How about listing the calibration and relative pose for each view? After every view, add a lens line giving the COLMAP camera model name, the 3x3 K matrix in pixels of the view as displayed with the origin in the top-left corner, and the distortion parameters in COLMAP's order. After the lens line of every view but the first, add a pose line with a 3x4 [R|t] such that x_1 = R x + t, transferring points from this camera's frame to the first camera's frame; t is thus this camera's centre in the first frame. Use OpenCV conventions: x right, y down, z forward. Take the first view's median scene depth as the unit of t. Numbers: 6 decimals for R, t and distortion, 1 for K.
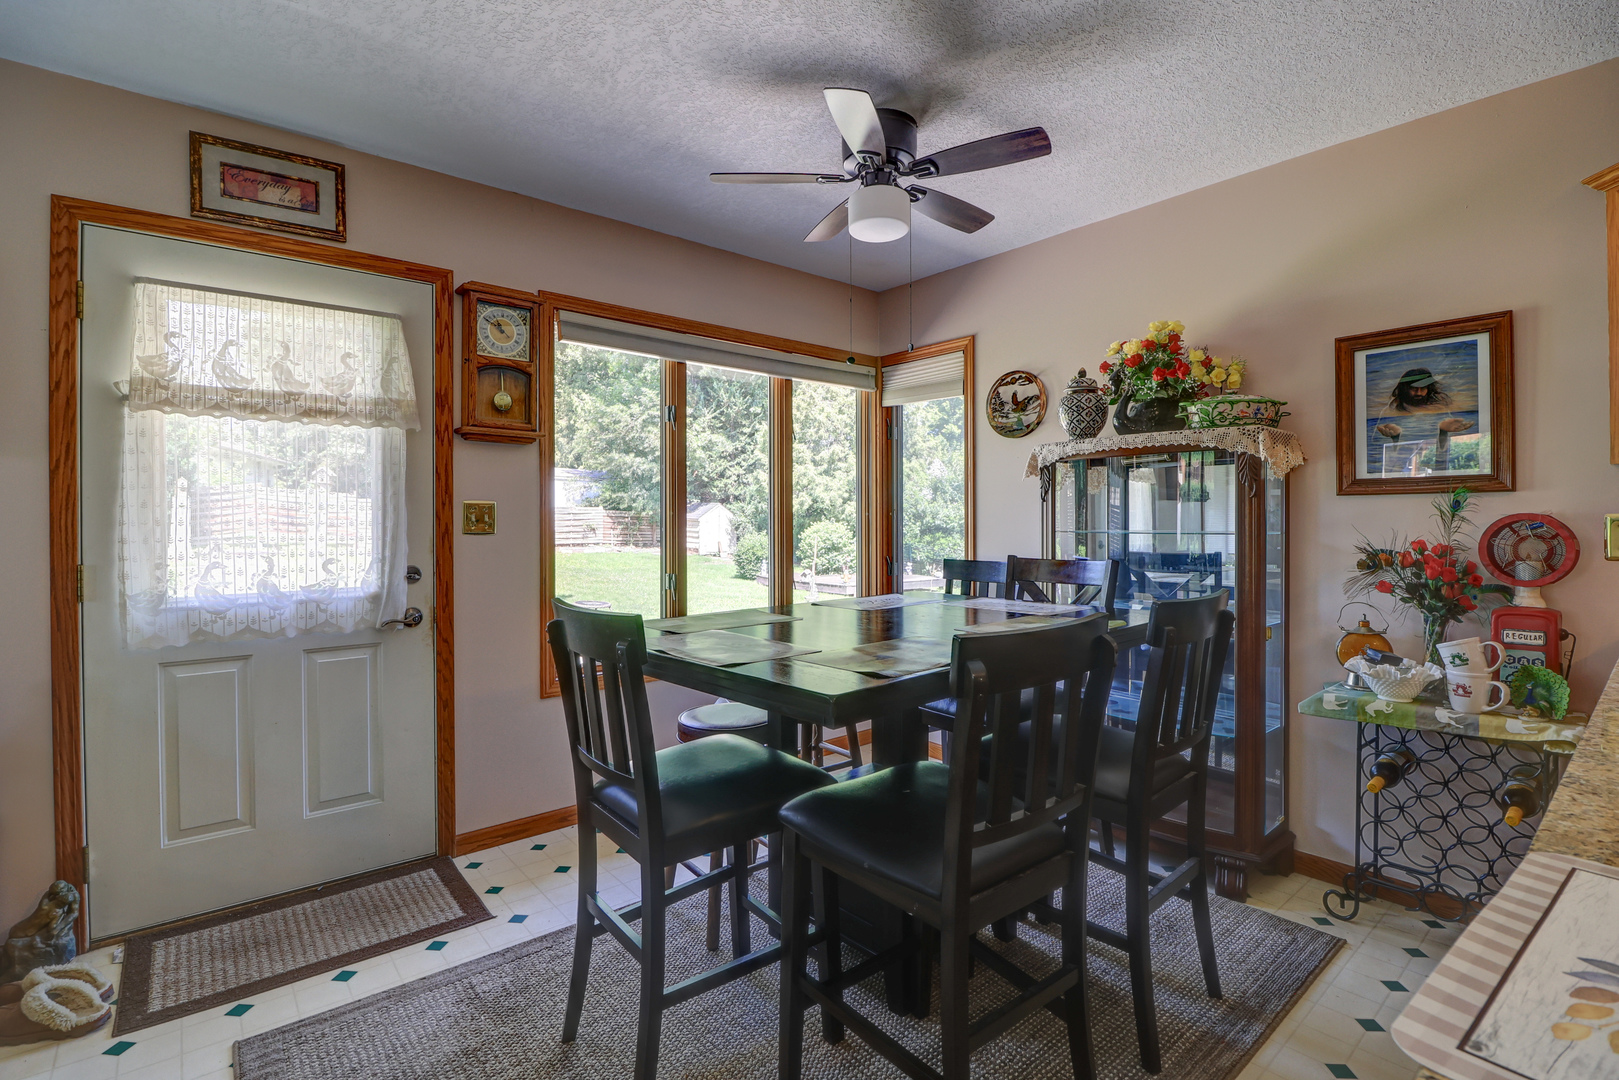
lens RADIAL K [[747.4, 0, 819.9], [0, 747.4, 517.0], [0, 0, 1]] dist [-0.009680, -0.006801]
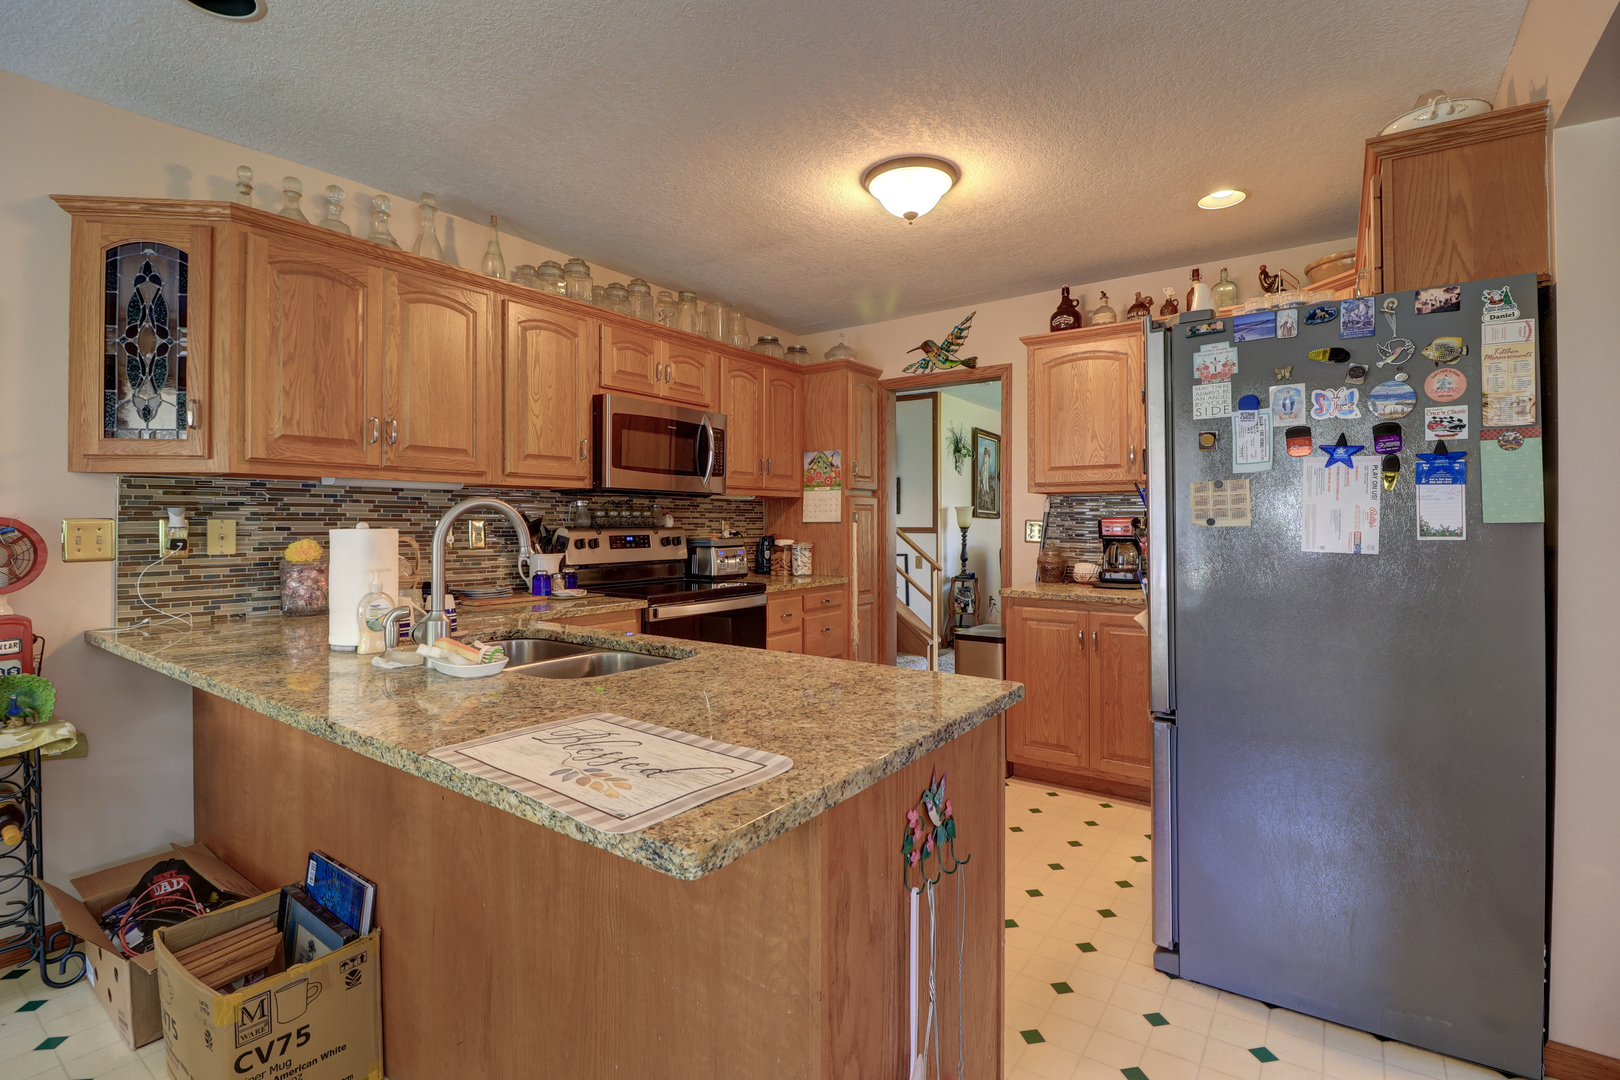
lens RADIAL K [[747.8, 0, 811.4], [0, 747.8, 527.2], [0, 0, 1]] dist [-0.009680, -0.006801]
pose [[-0.257516, -0.005390, 0.966259, -1.066799], [-0.001952, 0.999985, 0.005058, 0.005966], [-0.966272, -0.000583, -0.257523, 1.098050]]
